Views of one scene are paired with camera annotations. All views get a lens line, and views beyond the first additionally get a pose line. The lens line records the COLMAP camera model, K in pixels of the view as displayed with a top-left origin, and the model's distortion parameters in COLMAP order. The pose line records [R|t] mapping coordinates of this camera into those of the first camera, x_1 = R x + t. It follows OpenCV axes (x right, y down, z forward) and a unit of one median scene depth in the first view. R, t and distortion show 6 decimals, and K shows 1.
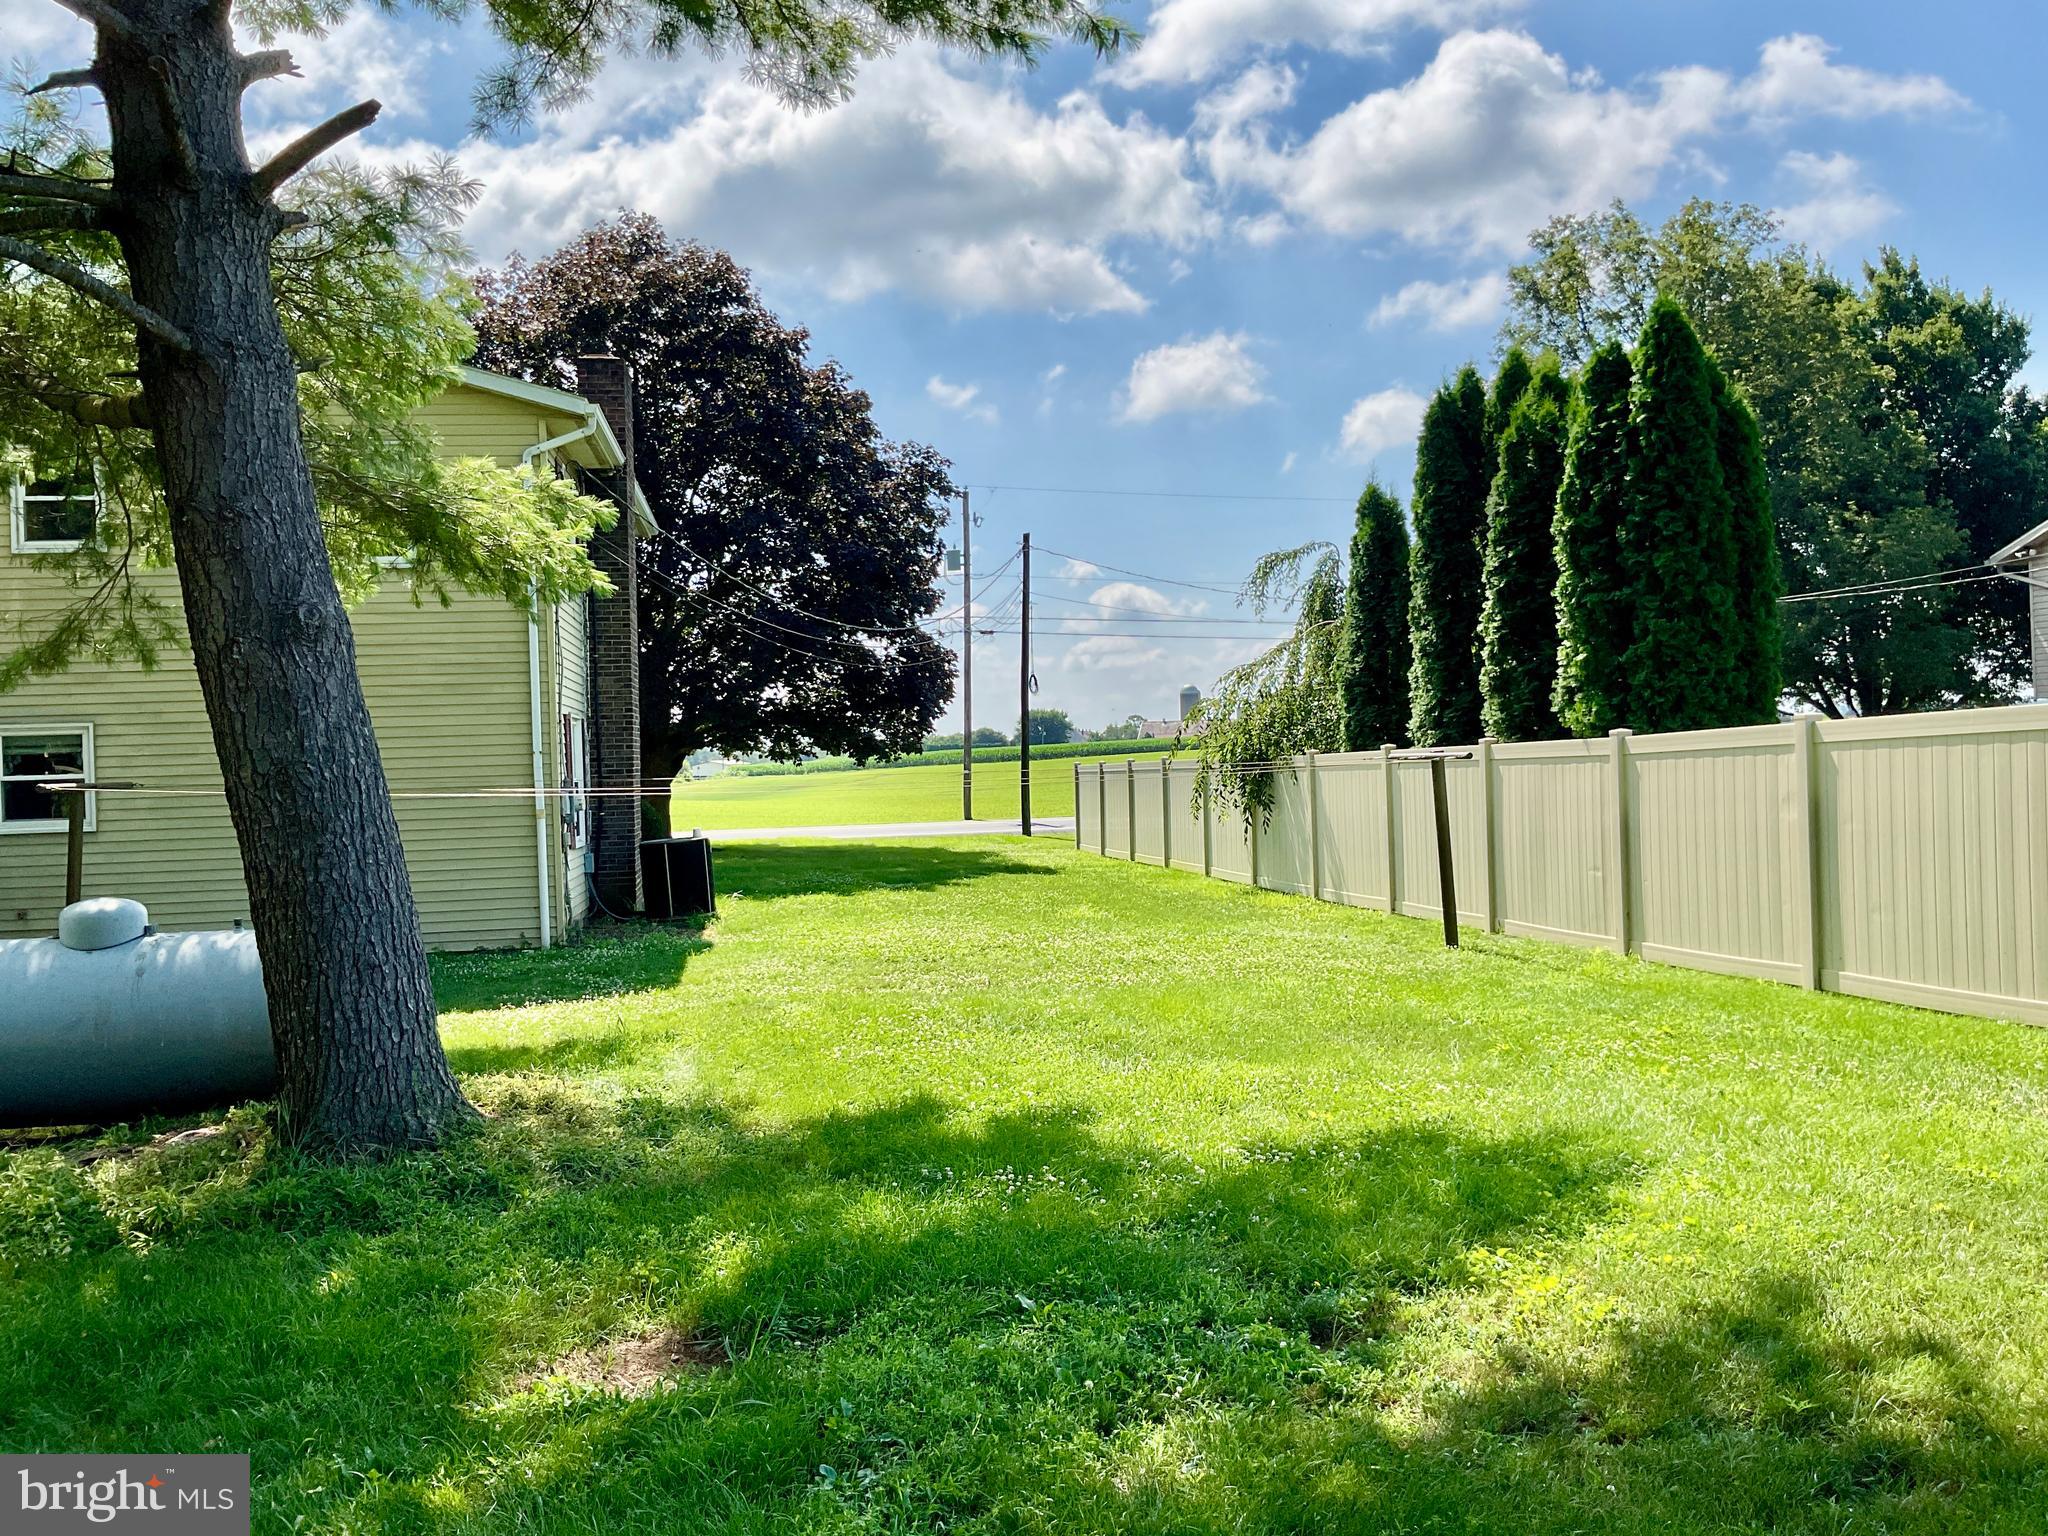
lens RADIAL K [[1693.7, 0, 1010.2], [0, 1693.7, 773.6], [0, 0, 1]] dist [0.069367, -0.128908]
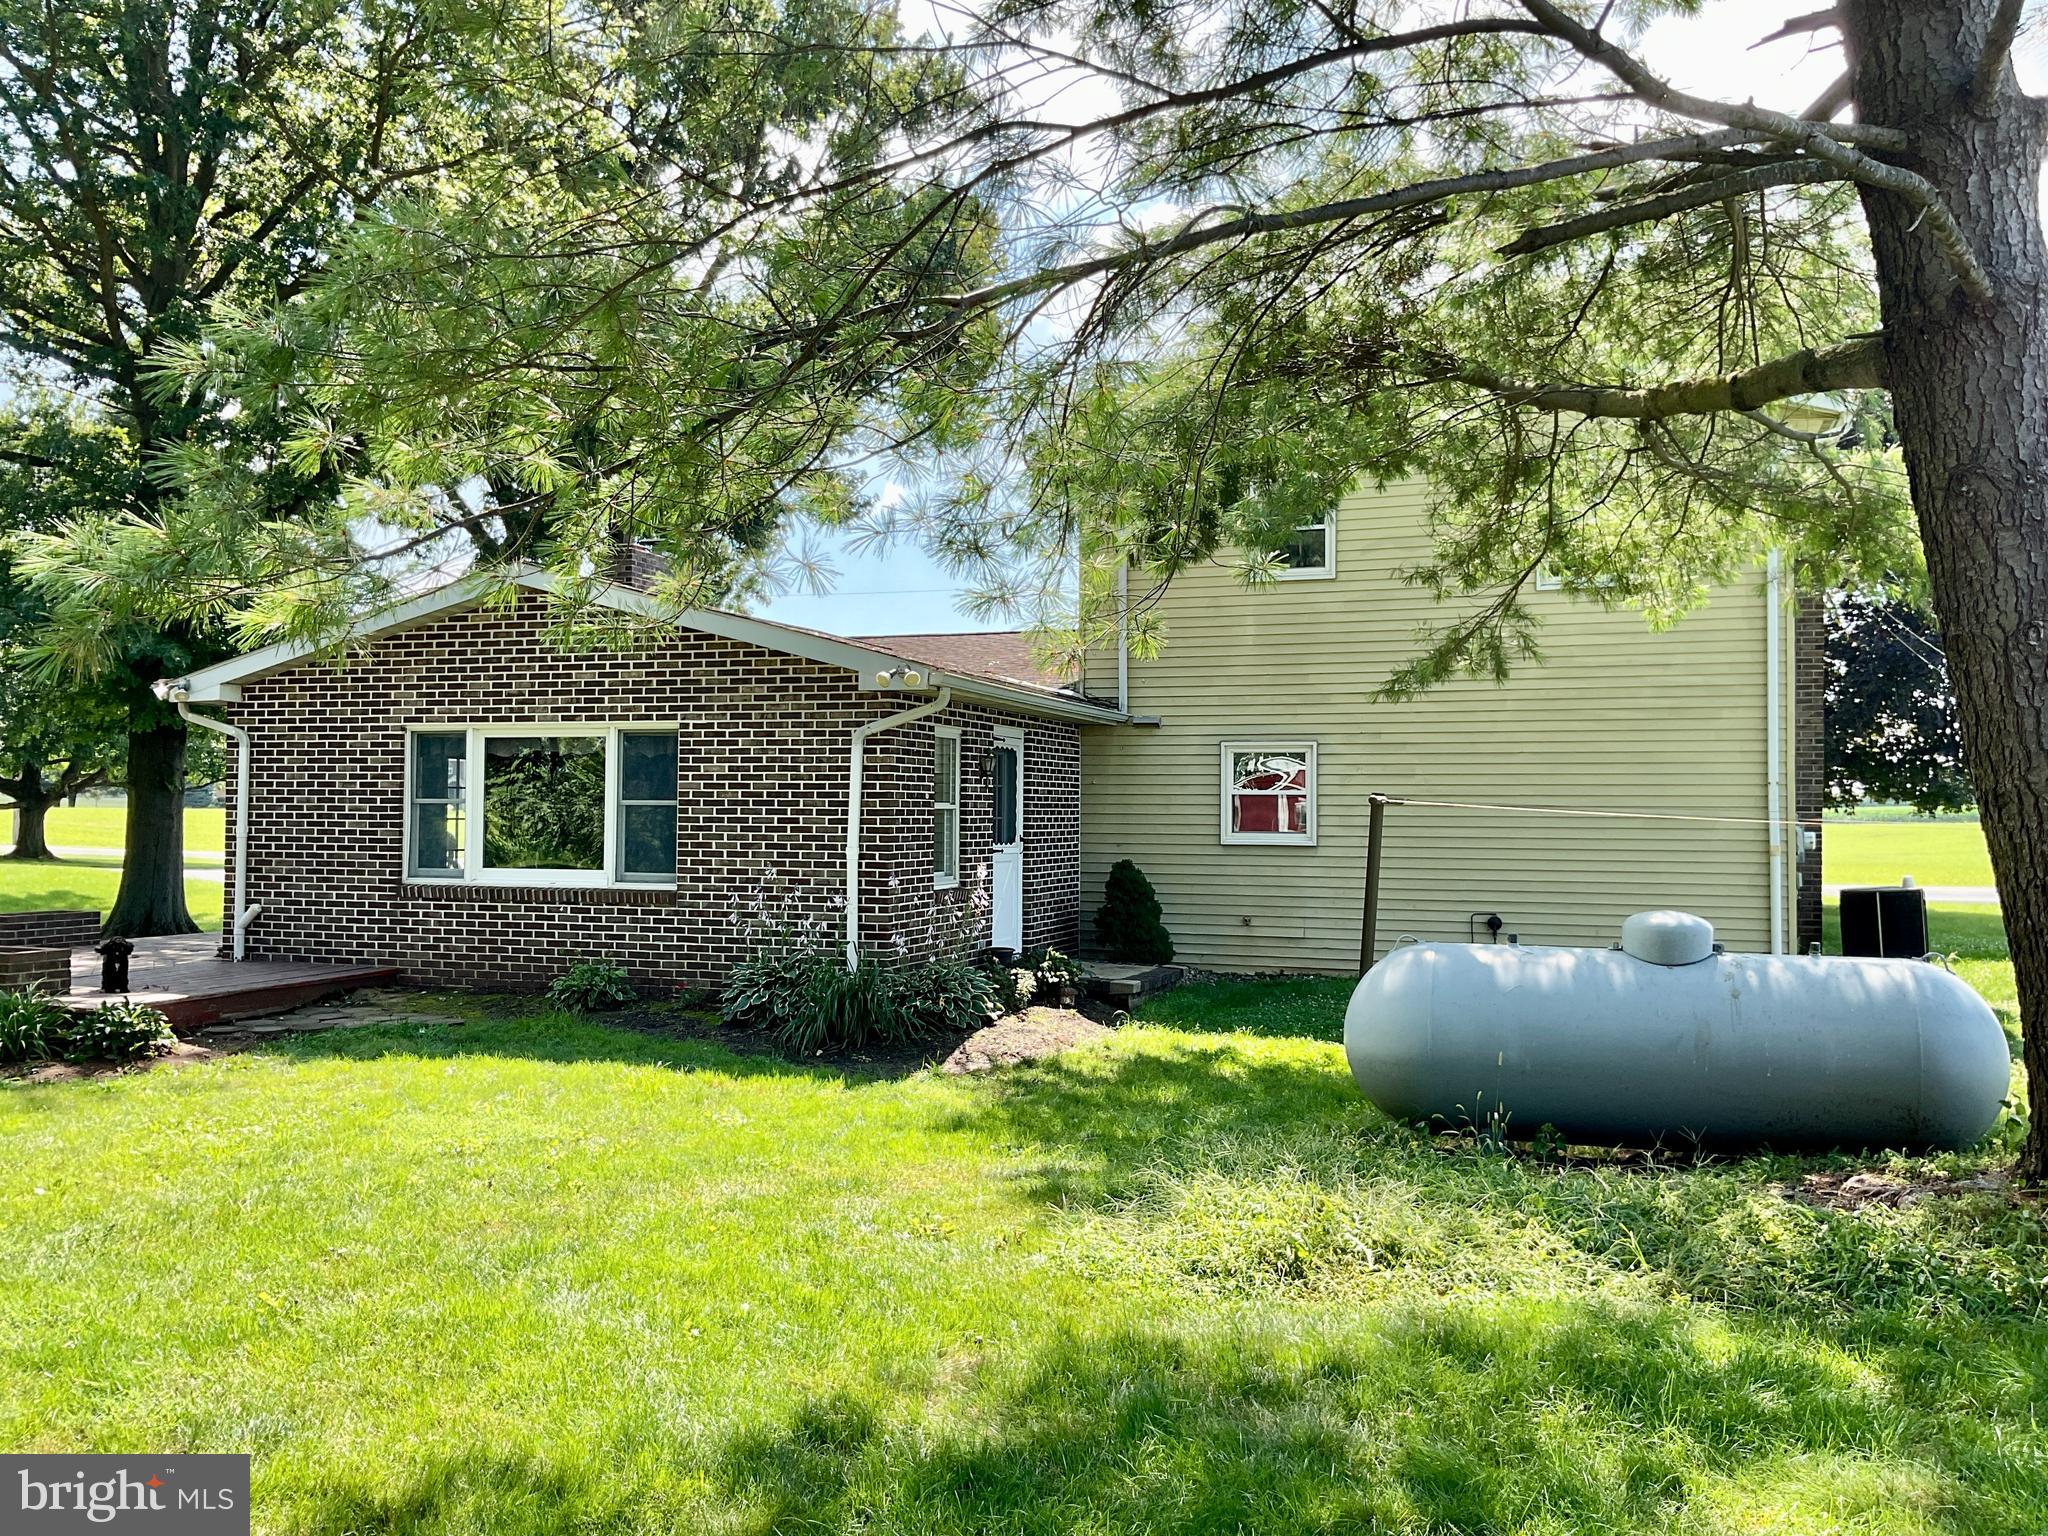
lens RADIAL K [[1693.7, 0, 1011.7], [0, 1693.7, 764.6], [0, 0, 1]] dist [0.069367, -0.128908]
pose [[0.885128, 0.023595, -0.464750, -0.213389], [-0.038222, 0.999025, -0.022076, 0.013549], [0.463776, 0.037303, 0.885167, -0.002056]]
